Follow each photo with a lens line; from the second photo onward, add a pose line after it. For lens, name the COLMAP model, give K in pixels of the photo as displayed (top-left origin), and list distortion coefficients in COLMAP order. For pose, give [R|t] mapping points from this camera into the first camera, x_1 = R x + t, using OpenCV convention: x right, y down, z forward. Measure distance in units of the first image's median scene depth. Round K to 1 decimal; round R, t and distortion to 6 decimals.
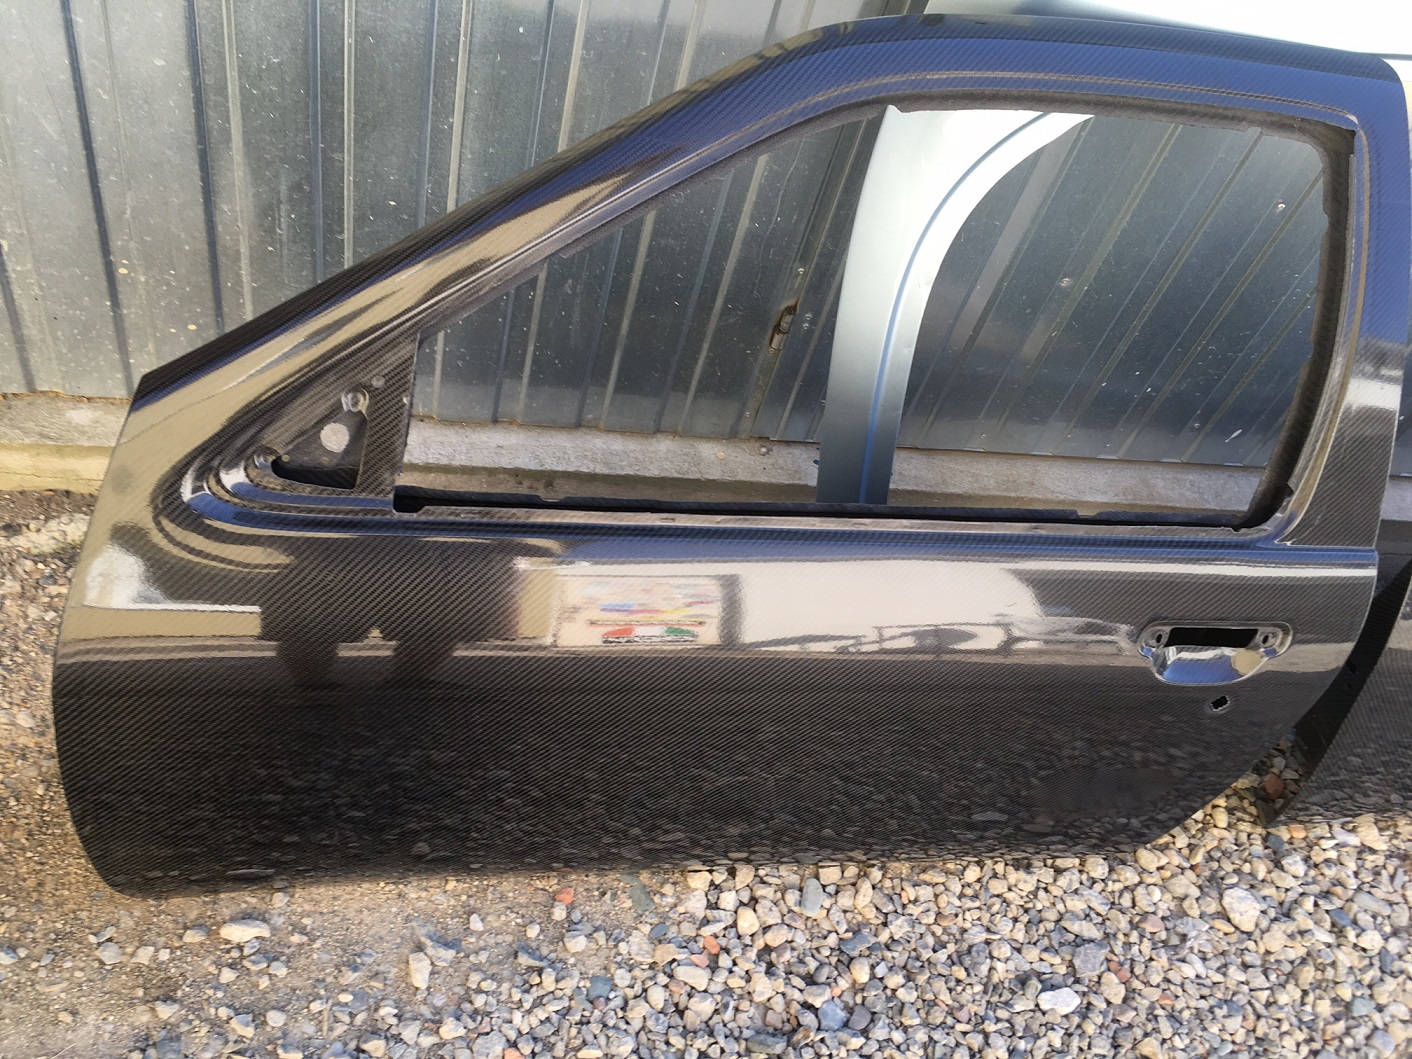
lens RADIAL K [[1183.4, 0, 699.2], [0, 1183.4, 530.5], [0, 0, 1]] dist [0.052734, -0.069948]
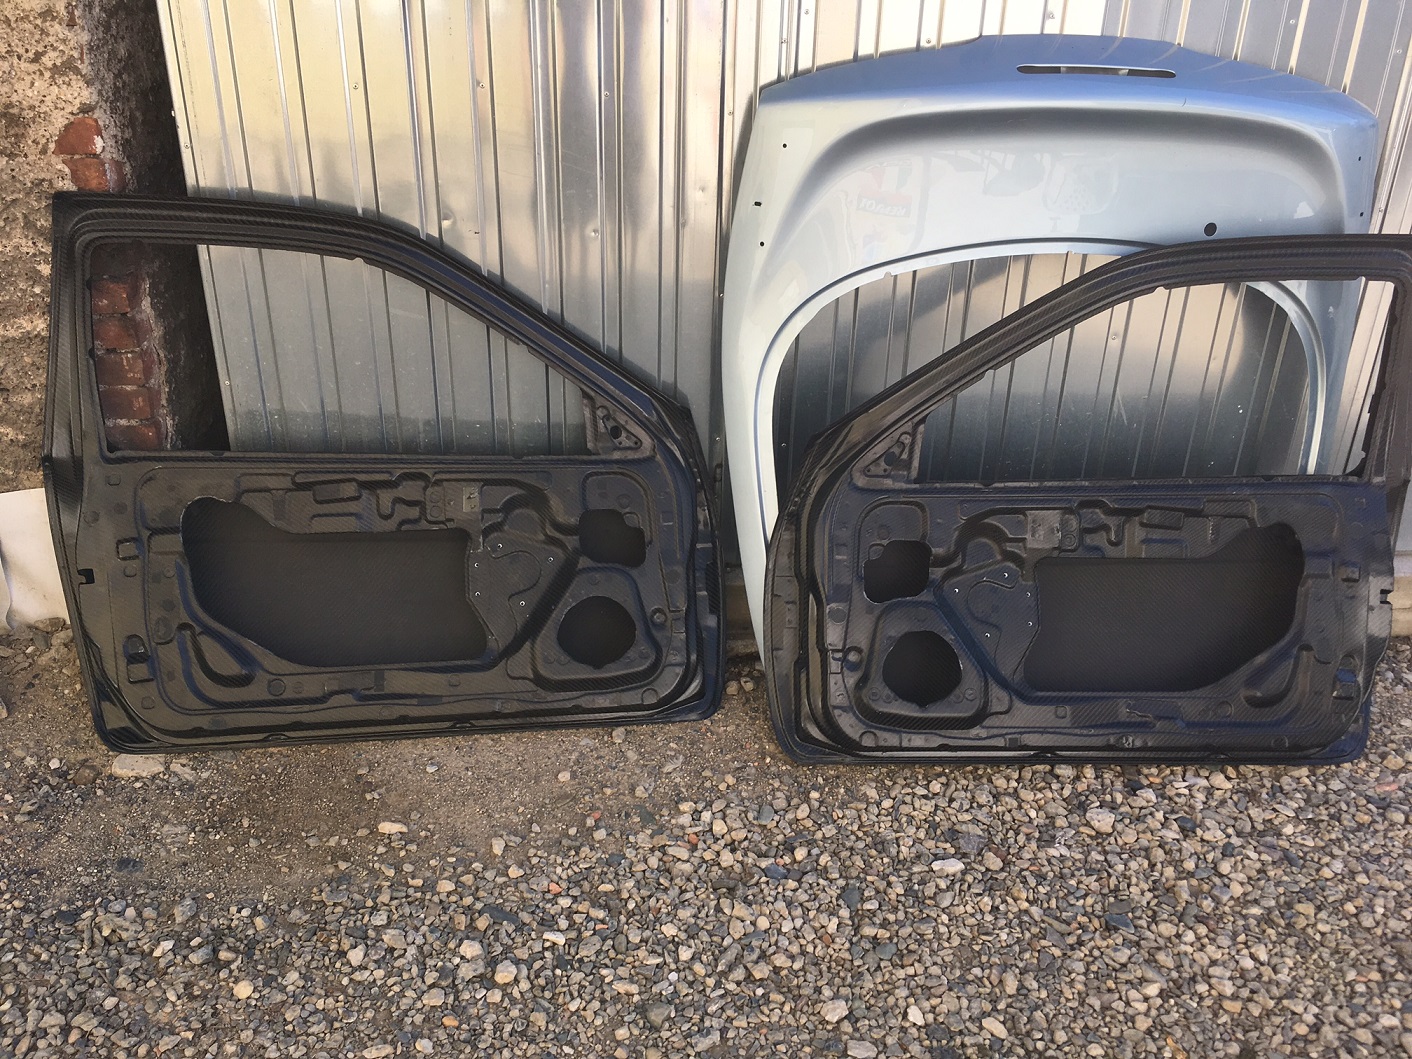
lens RADIAL K [[1183.4, 0, 707.5], [0, 1183.4, 527.5], [0, 0, 1]] dist [0.052734, -0.069948]
pose [[0.979111, -0.157179, -0.128981, 0.261974], [0.093211, 0.910754, -0.402292, 0.554467], [0.180701, 0.381866, 0.906380, -0.456371]]
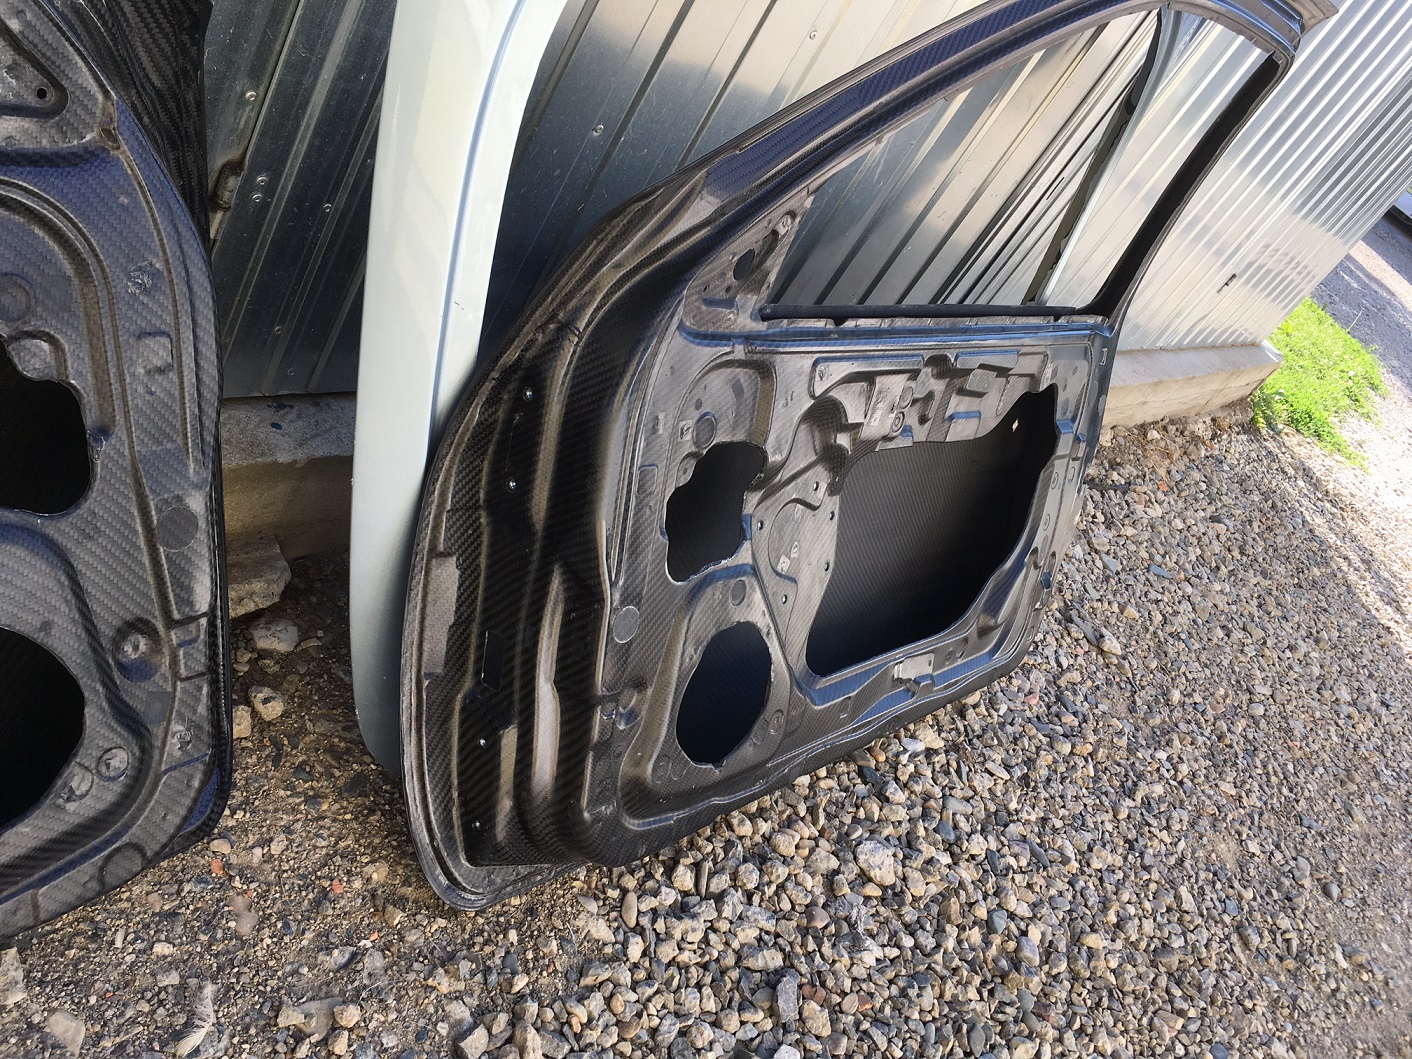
lens RADIAL K [[1183.4, 0, 697.2], [0, 1183.4, 527.8], [0, 0, 1]] dist [0.052734, -0.069948]
pose [[0.793199, -0.186026, 0.579853, -0.118947], [0.174010, 0.981735, 0.076922, -0.014655], [-0.583571, 0.039885, 0.811082, 0.387300]]
